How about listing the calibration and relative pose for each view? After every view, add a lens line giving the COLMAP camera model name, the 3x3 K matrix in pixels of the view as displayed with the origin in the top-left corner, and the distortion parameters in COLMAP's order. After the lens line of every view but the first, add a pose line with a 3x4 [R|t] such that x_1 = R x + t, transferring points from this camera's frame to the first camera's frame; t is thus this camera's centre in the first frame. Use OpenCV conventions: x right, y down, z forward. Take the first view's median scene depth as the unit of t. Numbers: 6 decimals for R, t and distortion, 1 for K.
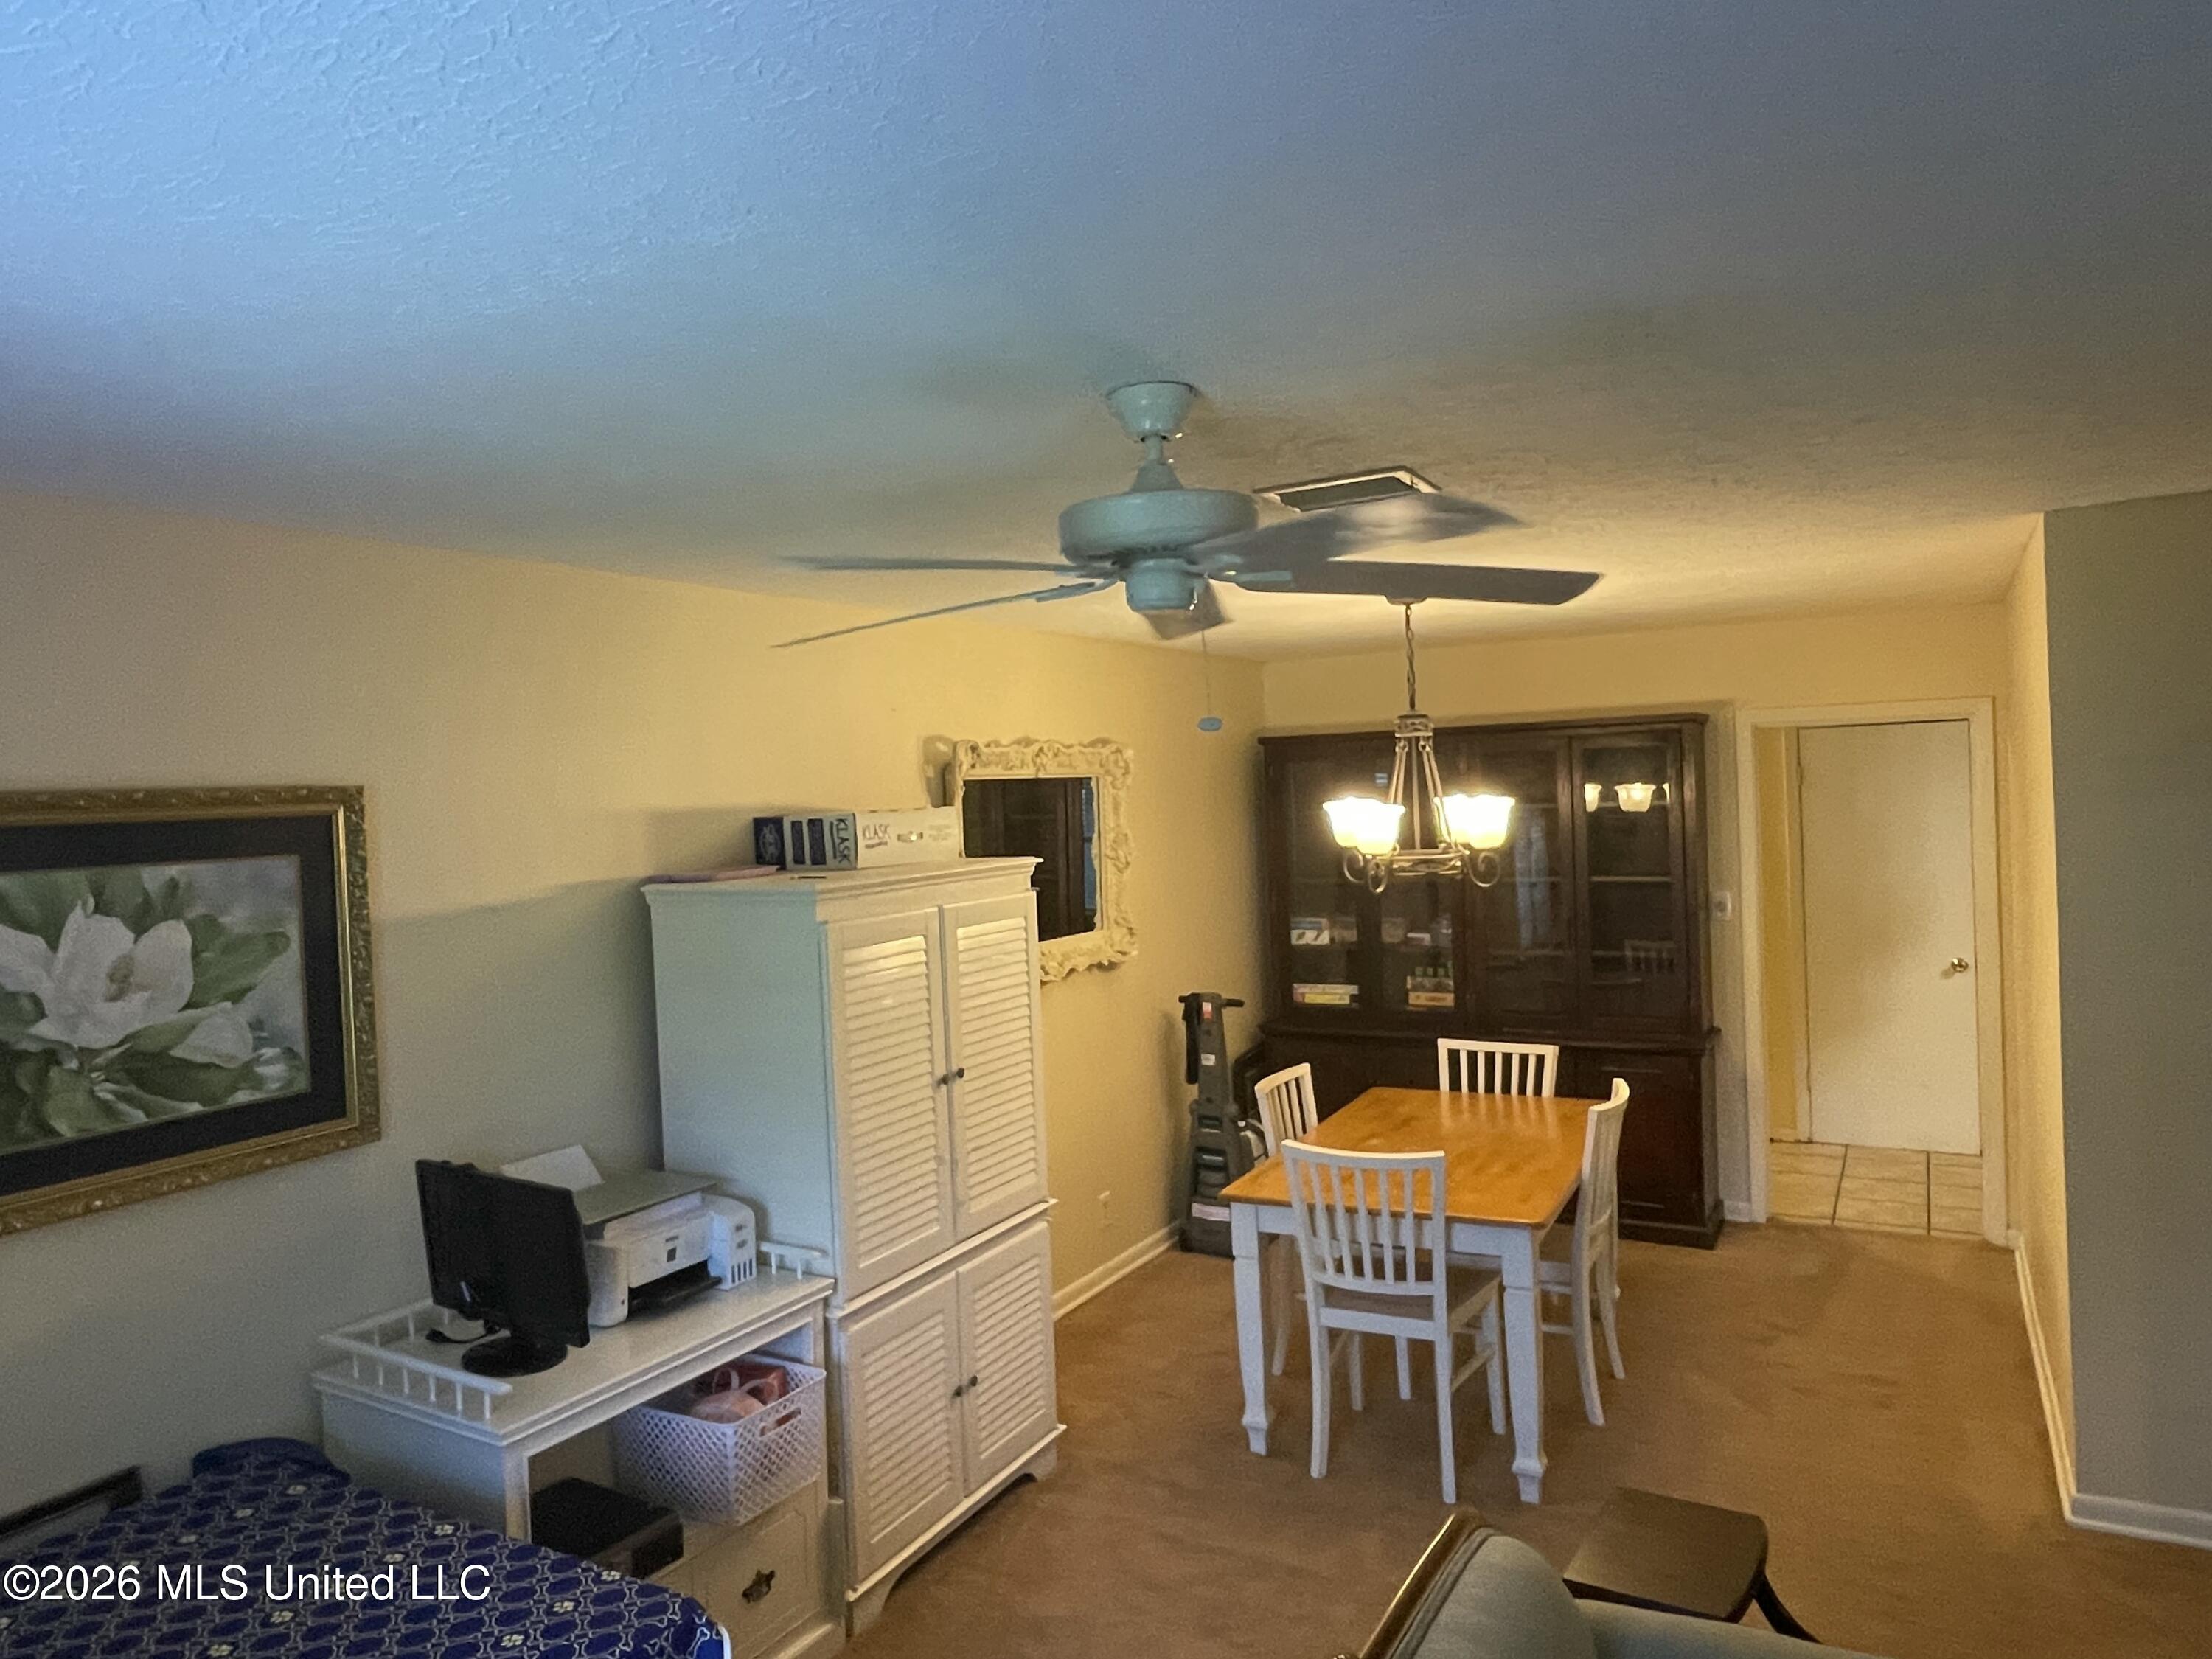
lens RADIAL K [[1412.9, 0, 1105.5], [0, 1412.9, 834.4], [0, 0, 1]] dist [-0.000759, -0.000947]
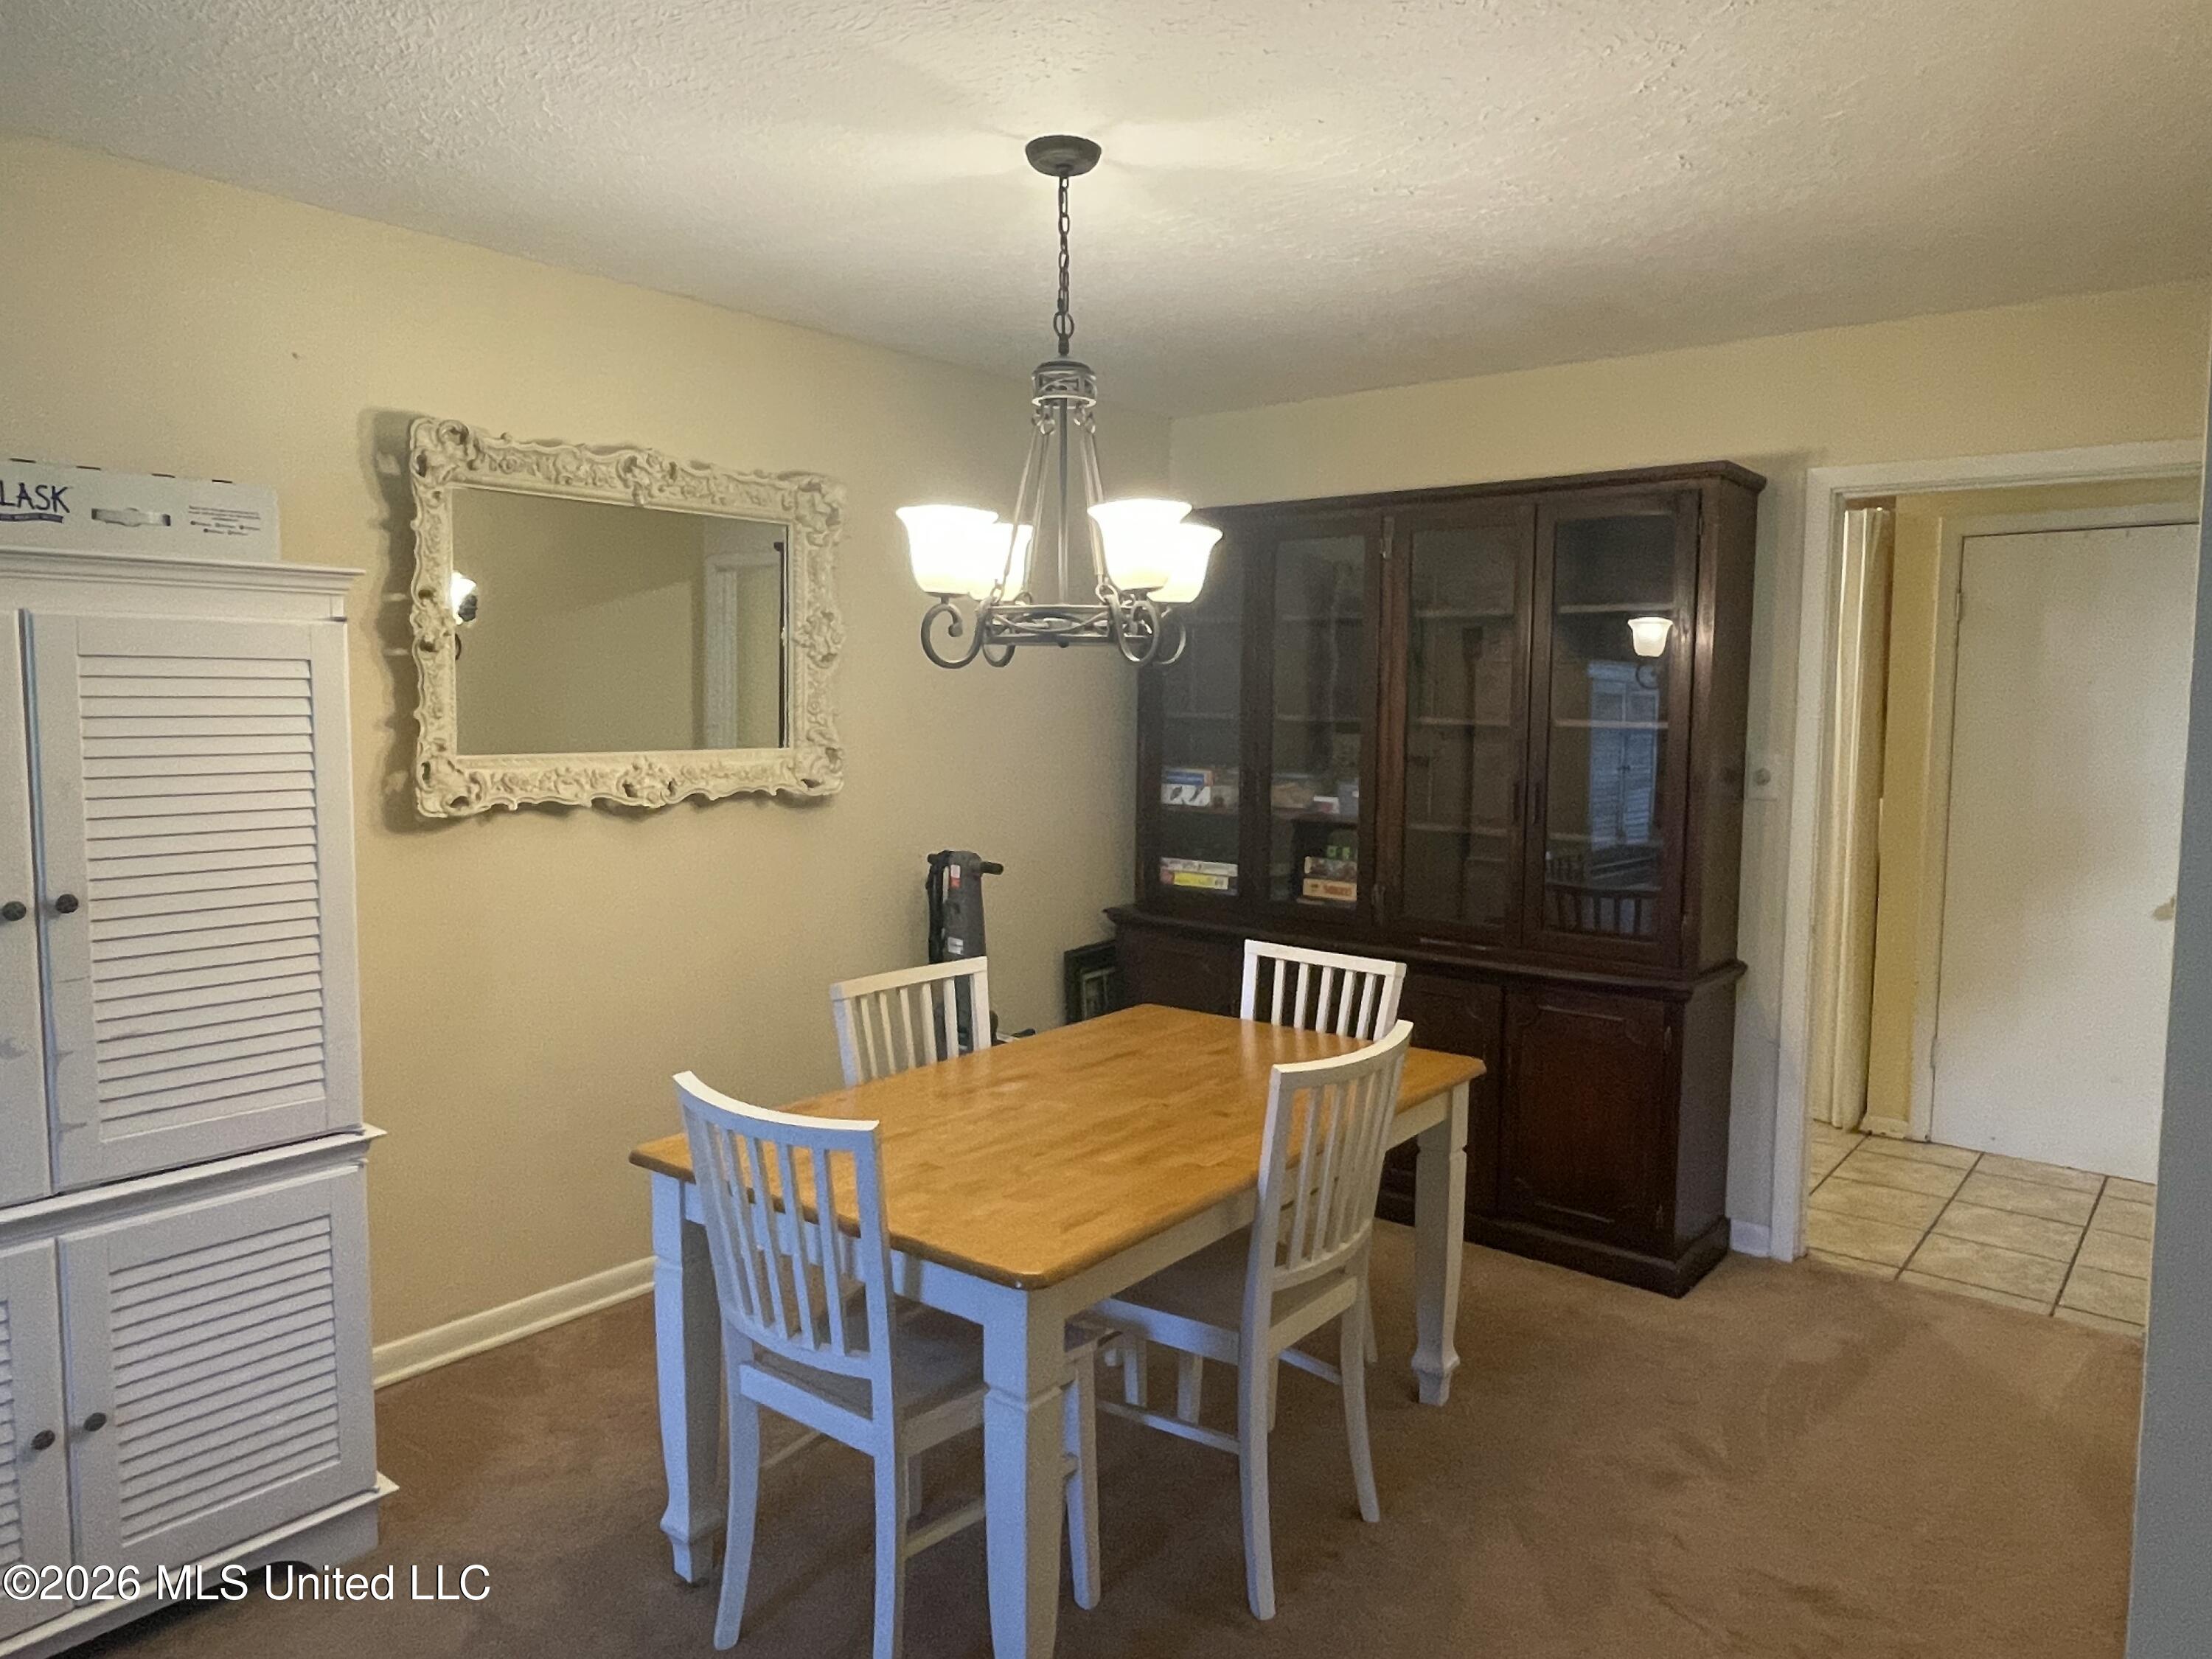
lens RADIAL K [[1412.9, 0, 1111.4], [0, 1412.9, 817.2], [0, 0, 1]] dist [-0.000759, -0.000947]
pose [[0.983971, 0.064850, -0.166121, 0.267014], [-0.055148, 0.996528, 0.062369, 0.048130], [0.169589, -0.052208, 0.984131, 0.329359]]
